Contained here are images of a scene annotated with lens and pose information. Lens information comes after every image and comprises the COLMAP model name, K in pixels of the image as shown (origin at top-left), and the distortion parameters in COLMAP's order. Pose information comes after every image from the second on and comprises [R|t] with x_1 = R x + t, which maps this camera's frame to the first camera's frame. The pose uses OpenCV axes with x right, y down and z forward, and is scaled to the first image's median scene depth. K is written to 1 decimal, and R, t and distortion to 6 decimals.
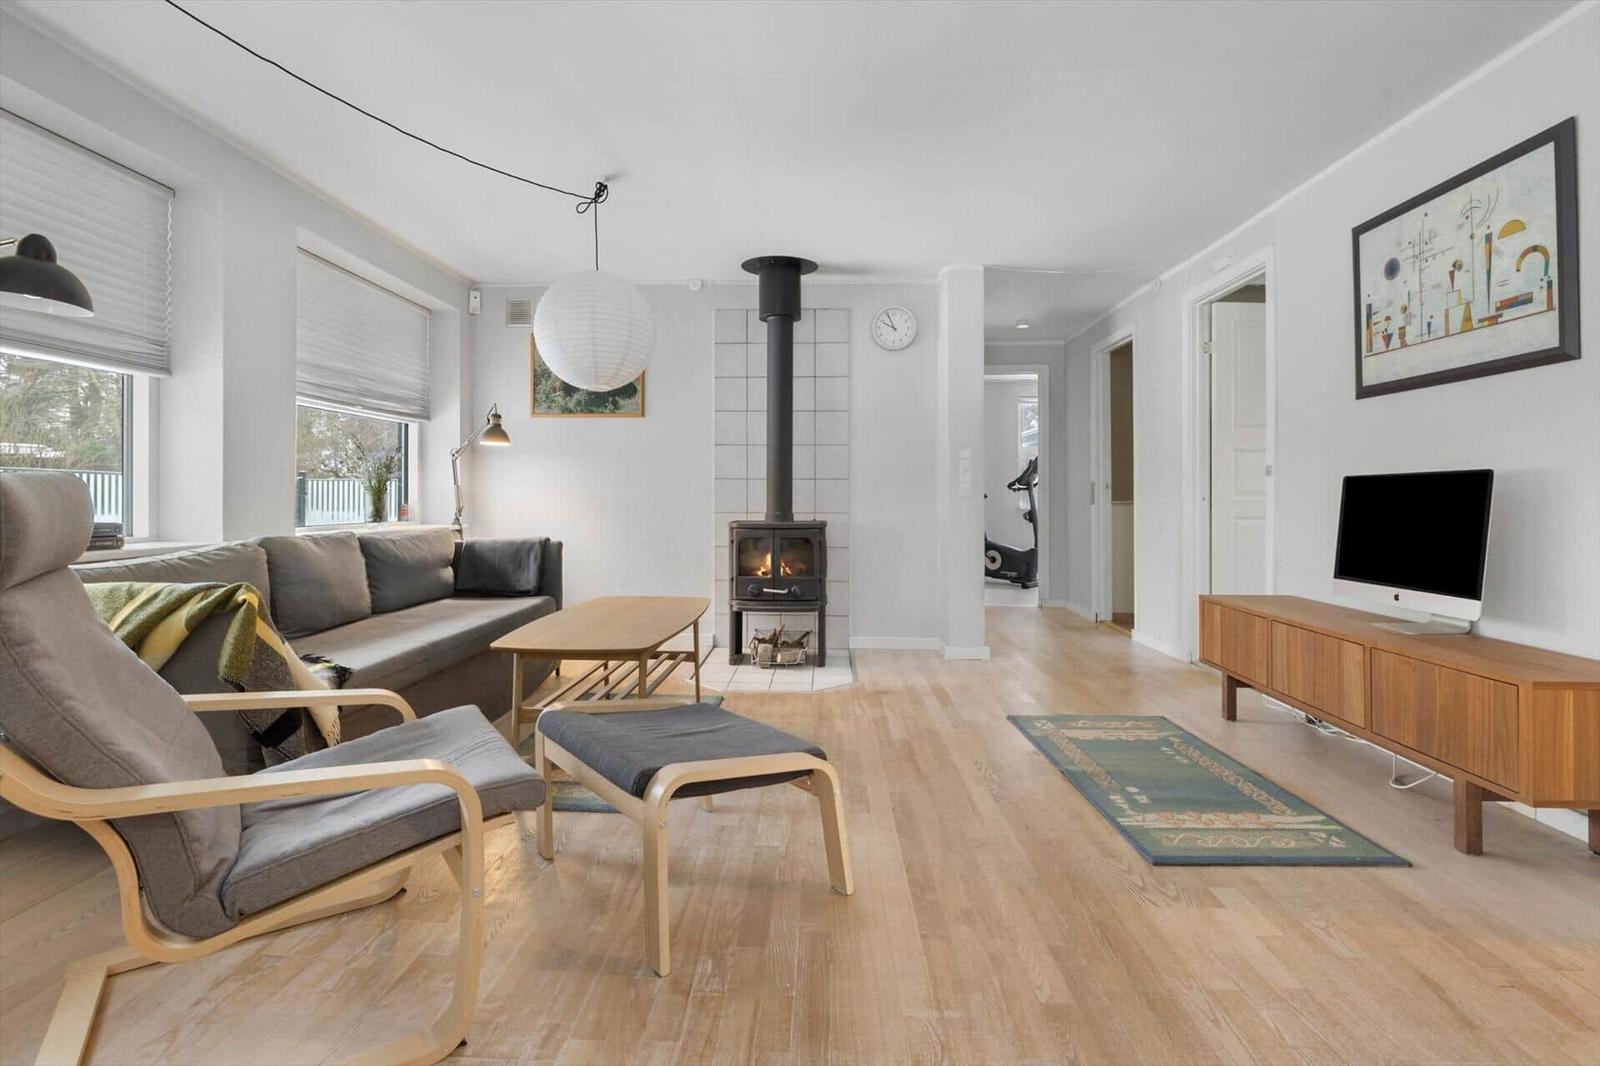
lens RADIAL K [[757.1, 0, 800.6], [0, 757.1, 492.4], [0, 0, 1]] dist [-0.003781, 0.000009]
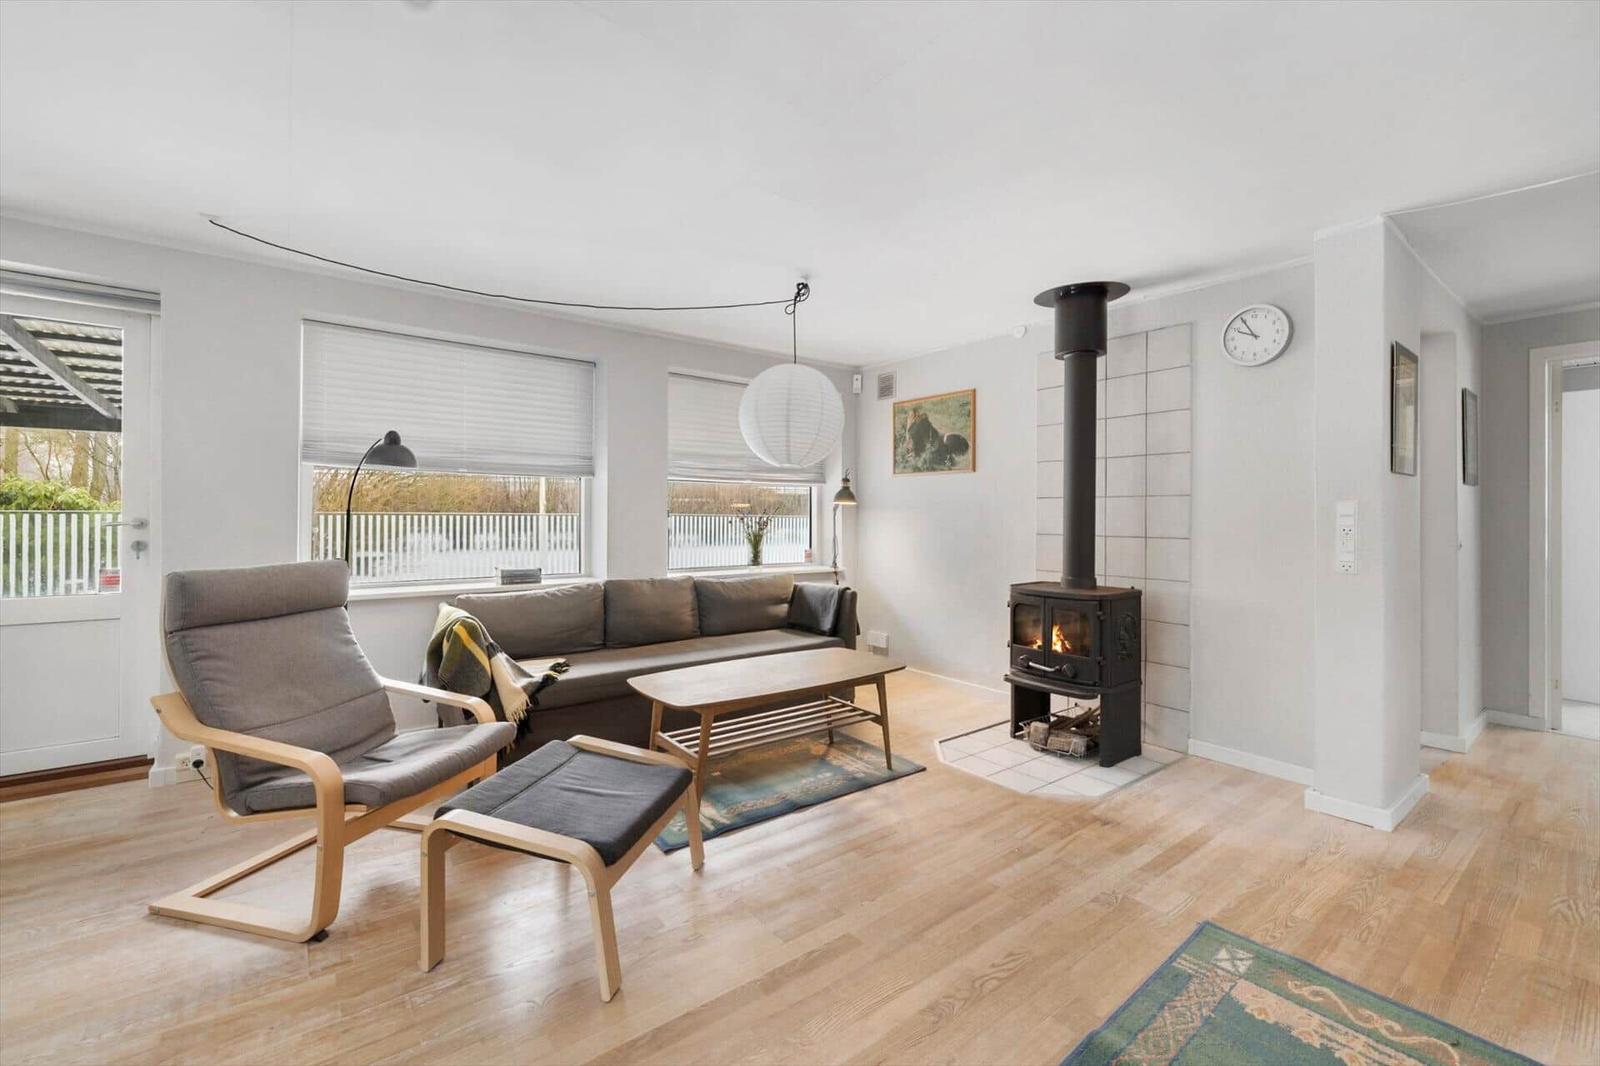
lens RADIAL K [[674.2, 0, 791.4], [0, 674.2, 516.4], [0, 0, 1]] dist [0.000140, -0.000013]
pose [[0.637925, 0.001996, -0.770096, 0.571220], [0.000428, 0.999996, 0.002946, -0.071639], [0.770098, -0.002208, 0.637921, 0.388445]]
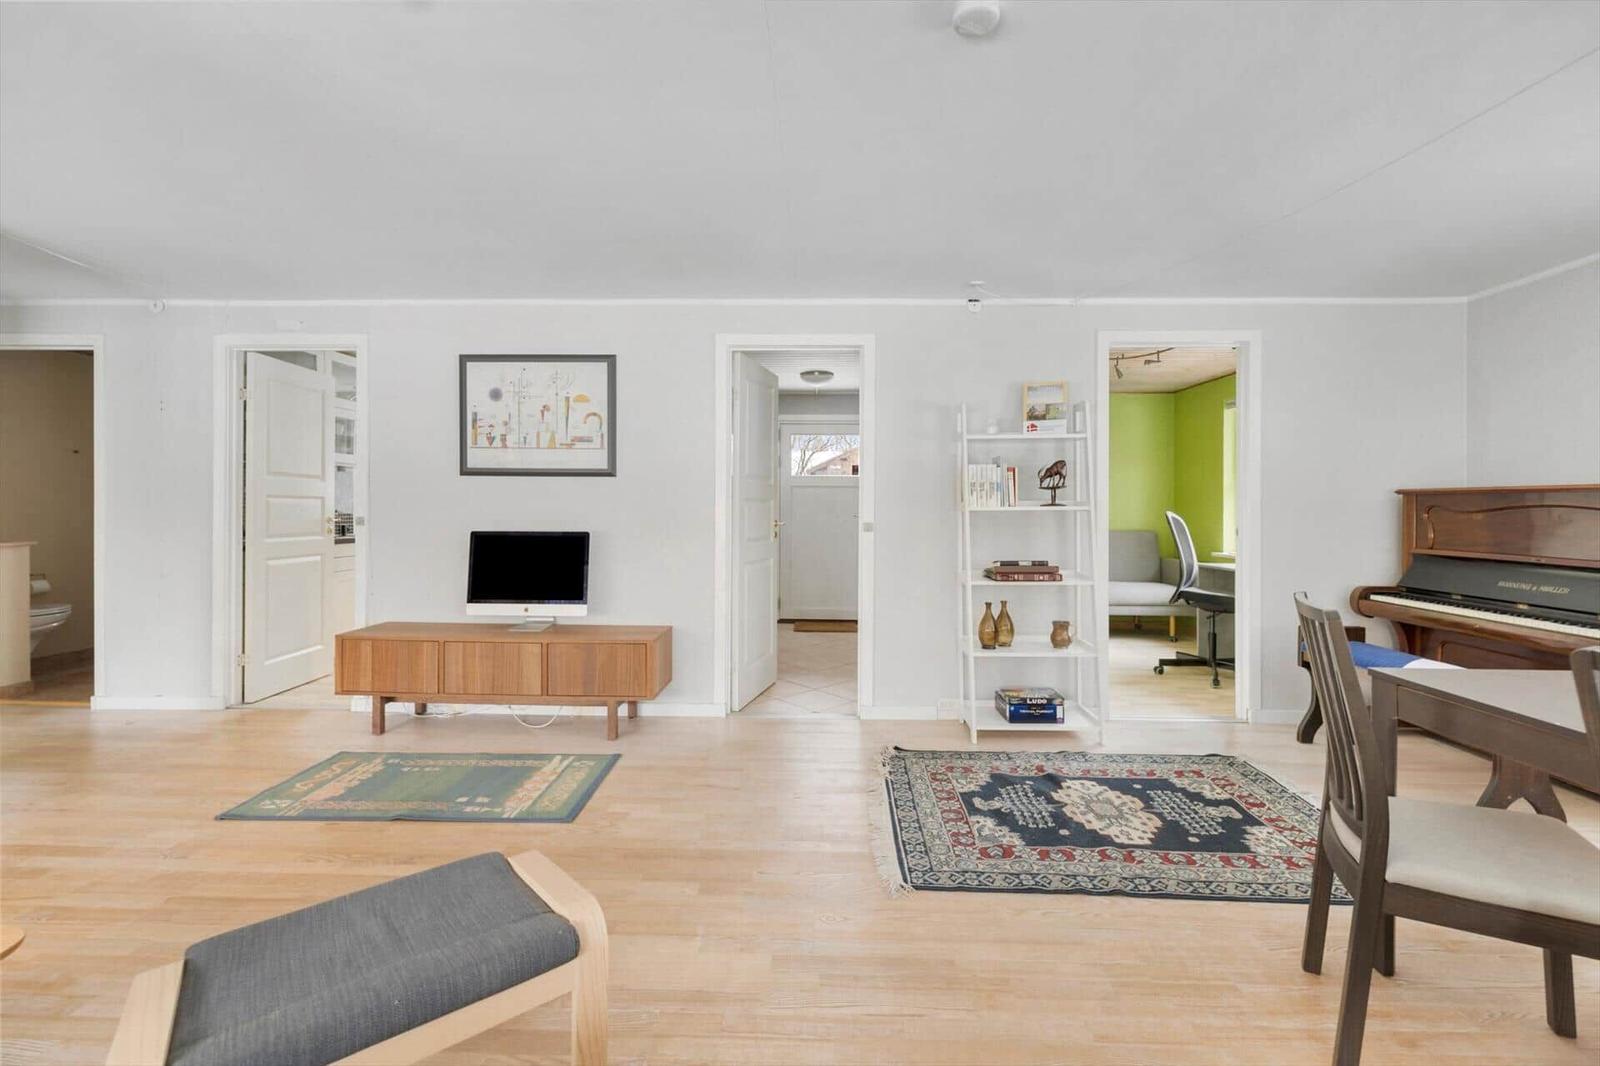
lens RADIAL K [[647.0, 0, 804.2], [0, 647.0, 505.1], [0, 0, 1]] dist [-0.012458, -0.000300]
pose [[-0.016033, 0.004559, 0.999861, -0.523735], [-0.014571, 0.999882, -0.004793, -0.075577], [-0.999765, -0.014646, -0.015965, 0.395375]]
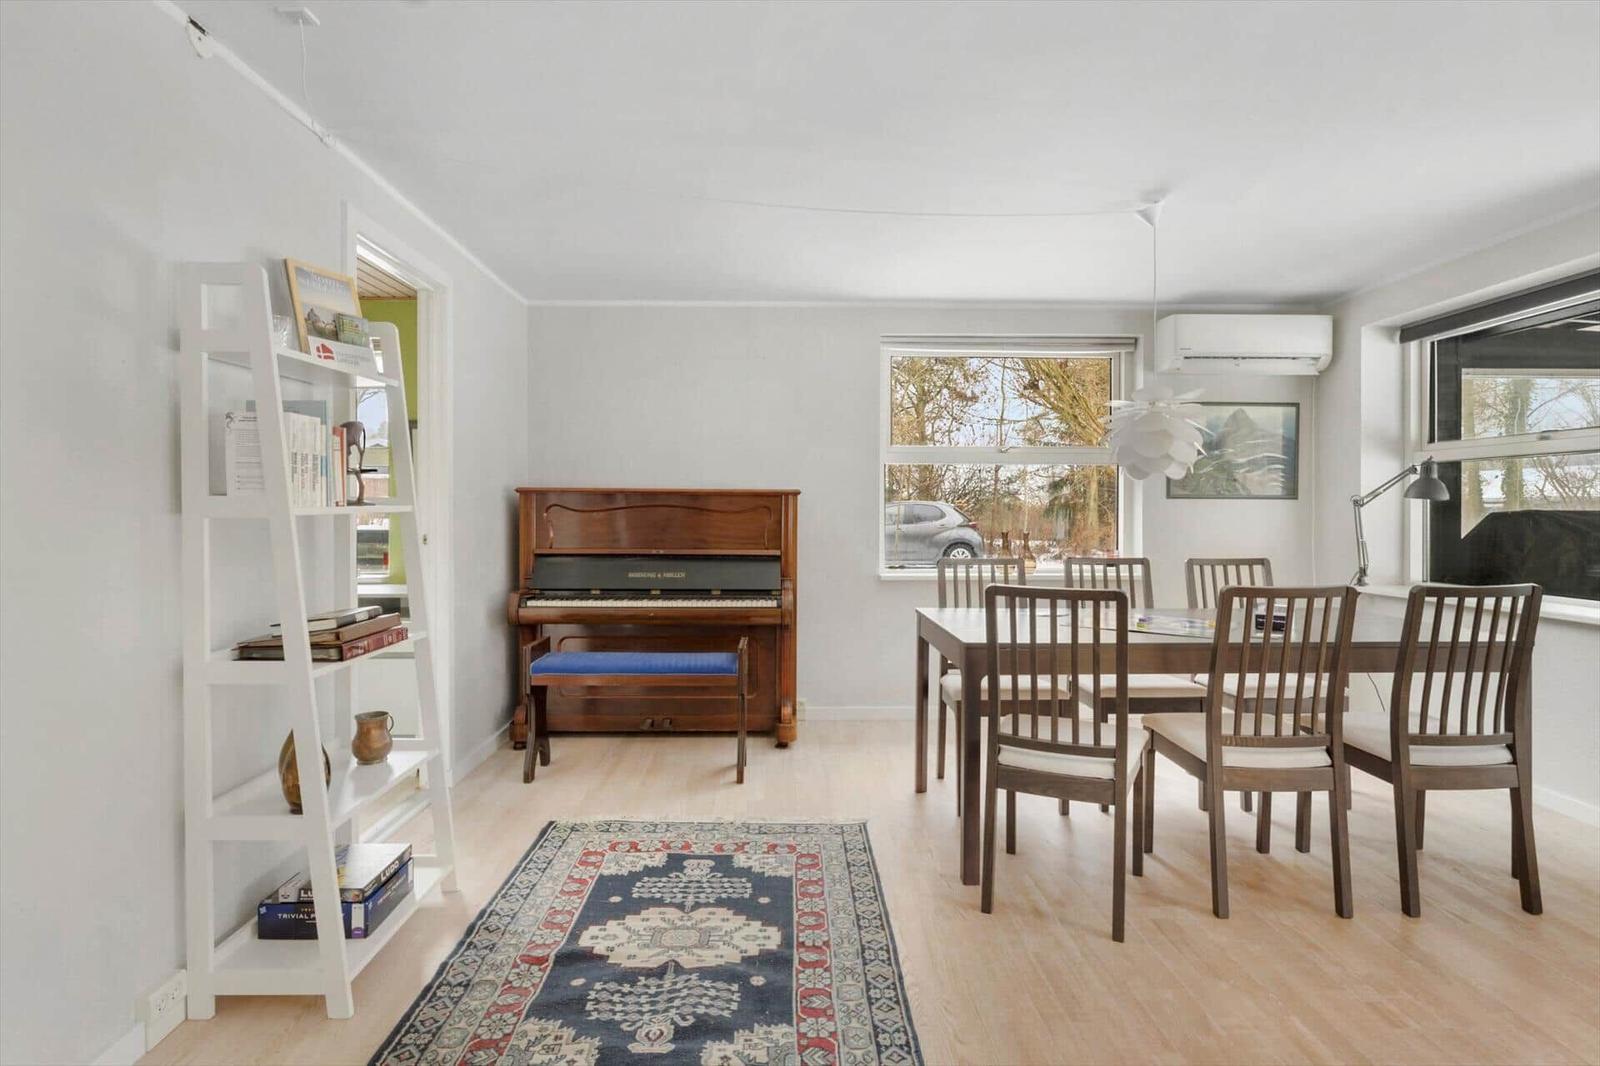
lens RADIAL K [[821.5, 0, 801.9], [0, 821.5, 510.6], [0, 0, 1]] dist [-0.002791, -0.000357]
pose [[-0.998419, 0.000426, -0.056207, 0.280461], [0.000824, 0.999975, -0.007071, -0.075387], [0.056203, -0.007106, -0.998394, 0.763788]]
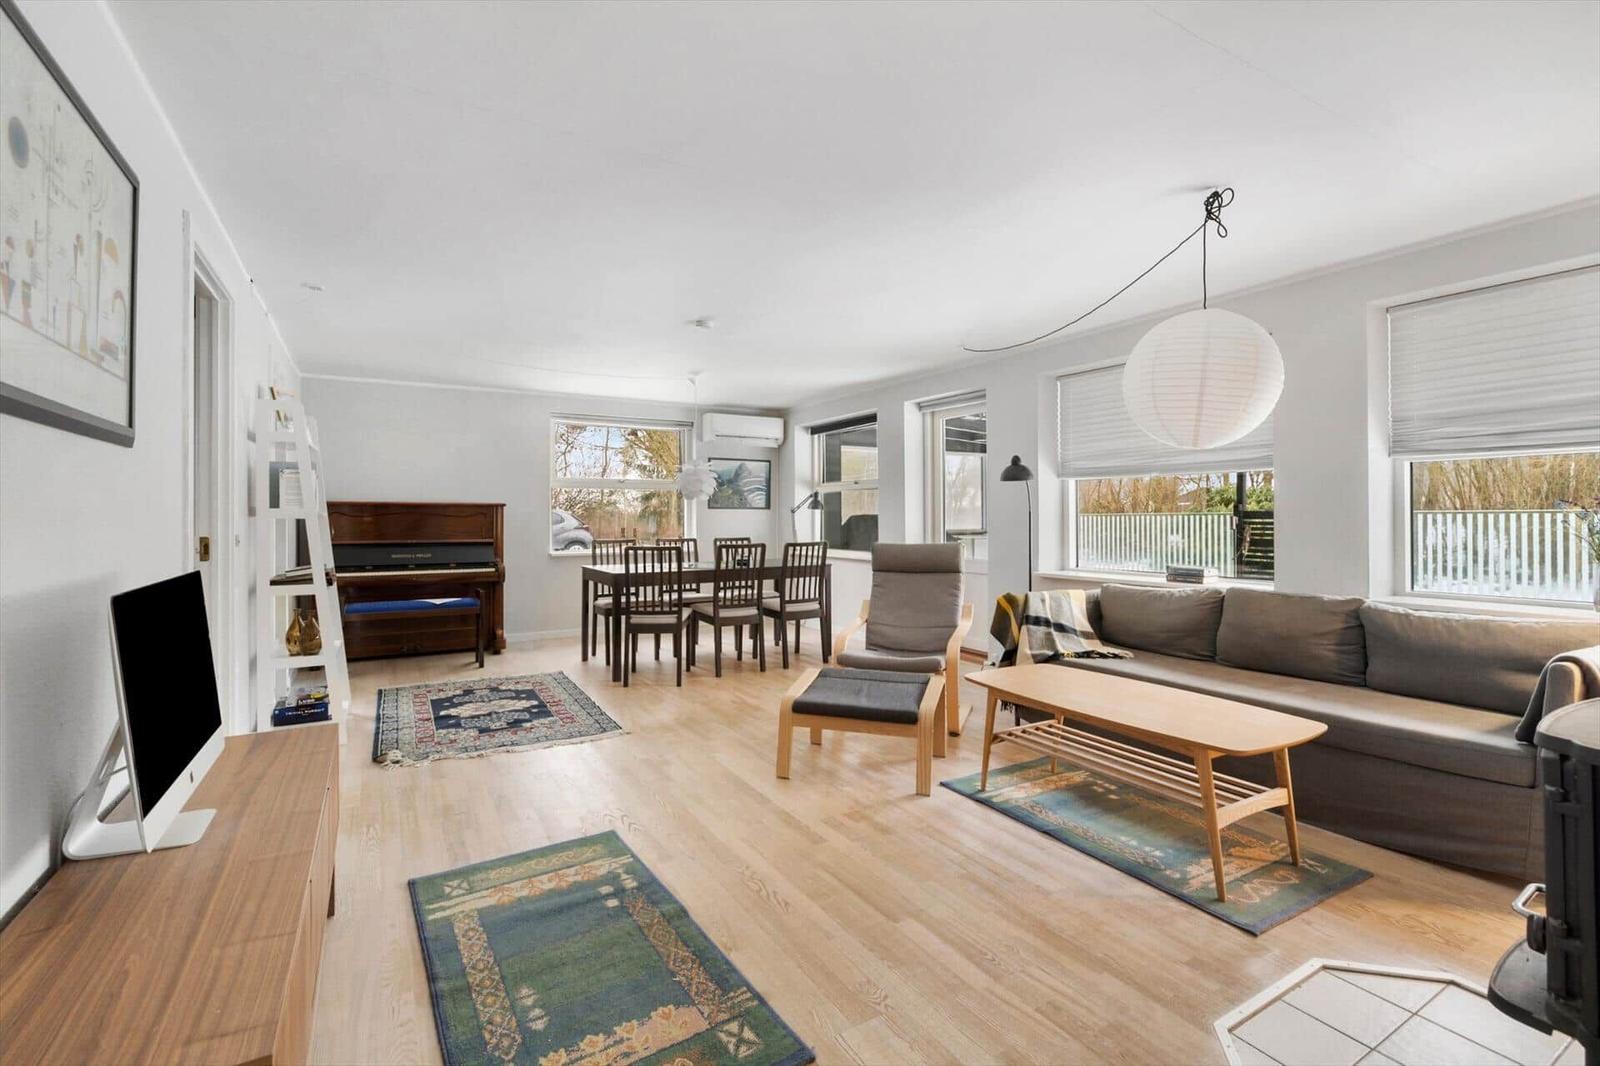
lens RADIAL K [[721.6, 0, 798.3], [0, 721.6, 513.1], [0, 0, 1]] dist [-0.000927, -0.000028]
pose [[-0.844221, 0.001499, -0.535993, 0.614468], [0.008323, 0.999912, -0.010312, -0.063853], [0.535931, -0.013167, -0.844159, 1.600873]]
